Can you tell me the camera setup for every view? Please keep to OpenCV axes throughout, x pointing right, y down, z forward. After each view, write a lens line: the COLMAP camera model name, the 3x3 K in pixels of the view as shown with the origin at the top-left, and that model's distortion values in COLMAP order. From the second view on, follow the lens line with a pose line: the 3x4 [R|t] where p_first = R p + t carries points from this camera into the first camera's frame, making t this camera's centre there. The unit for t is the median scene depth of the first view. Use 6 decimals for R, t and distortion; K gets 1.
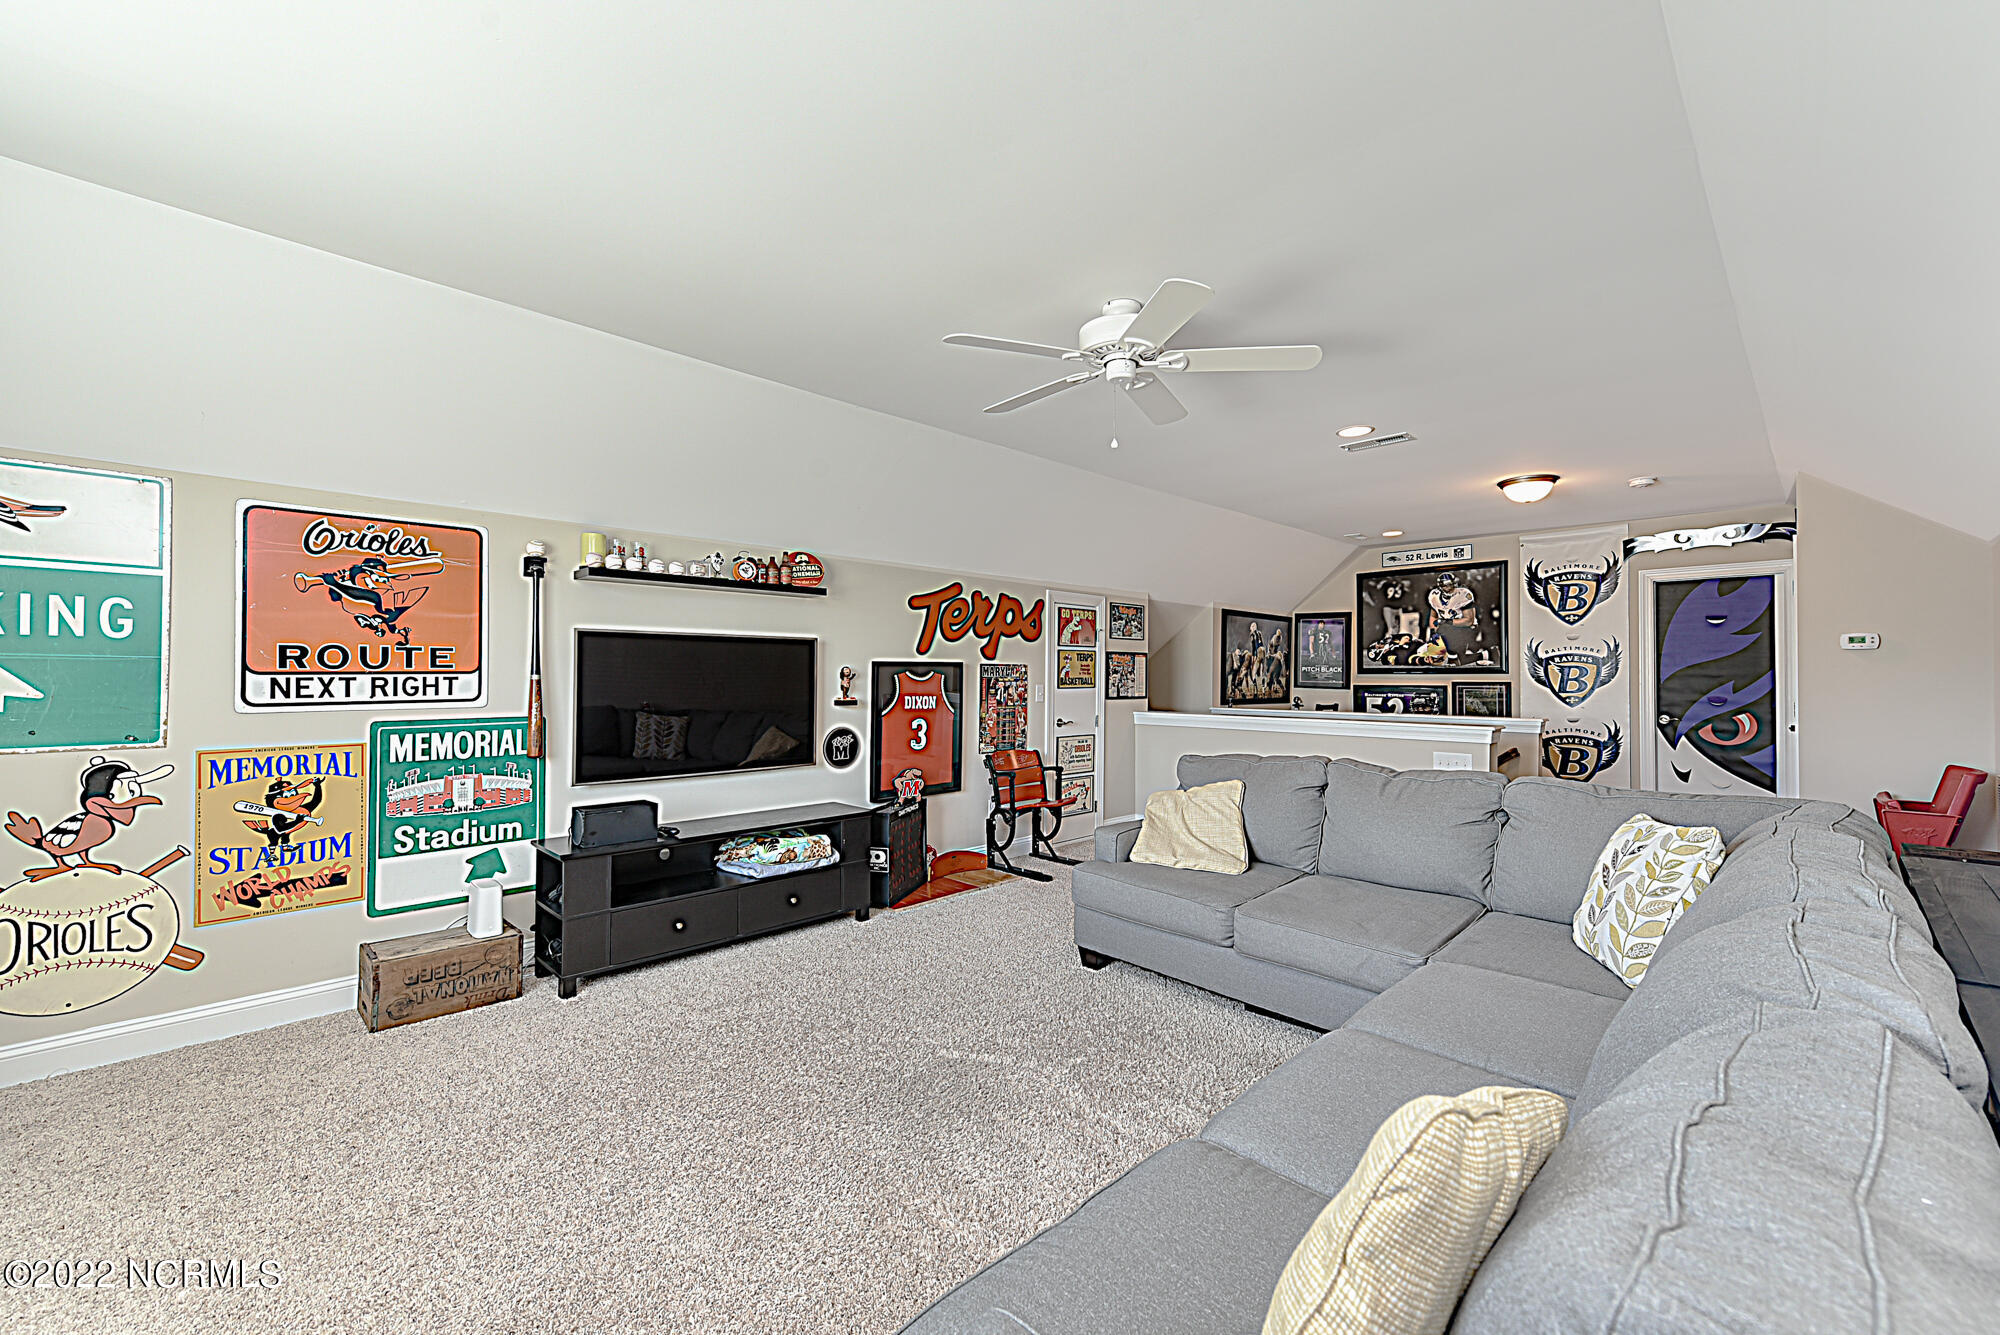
lens RADIAL K [[818.2, 0, 1000.0], [0, 818.2, 667.5], [0, 0, 1]] dist [0.000046, -0.000106]
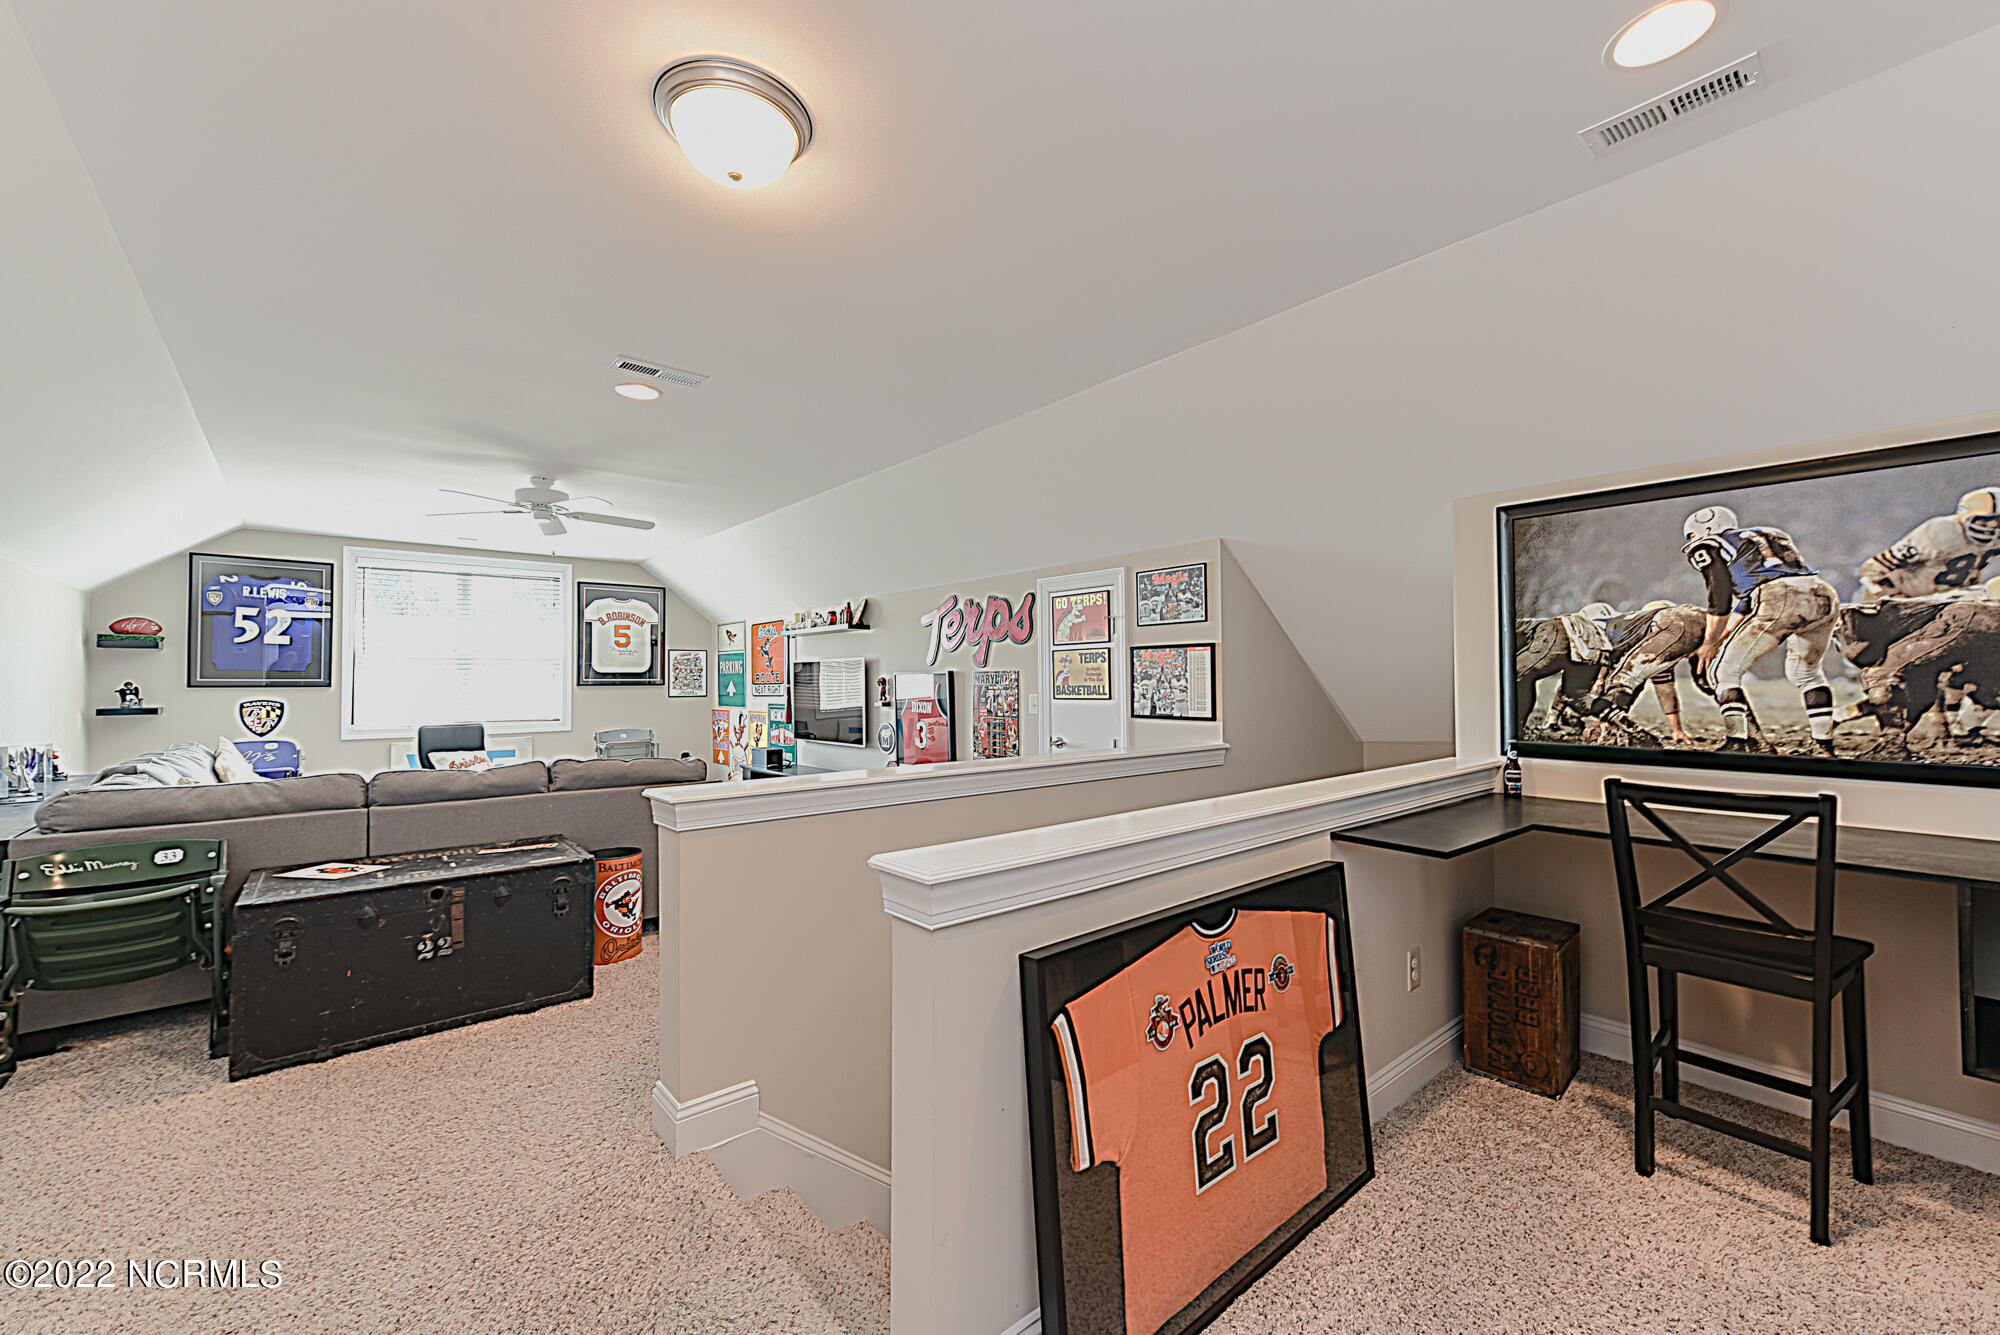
lens RADIAL K [[818.2, 0, 1000.0], [0, 818.2, 667.5], [0, 0, 1]] dist [0.000046, -0.000106]
pose [[-0.099404, -0.015624, -0.994925, 0.865667], [0.019934, 0.999645, -0.017690, 0.007909], [0.994848, -0.021591, -0.099057, 1.023891]]
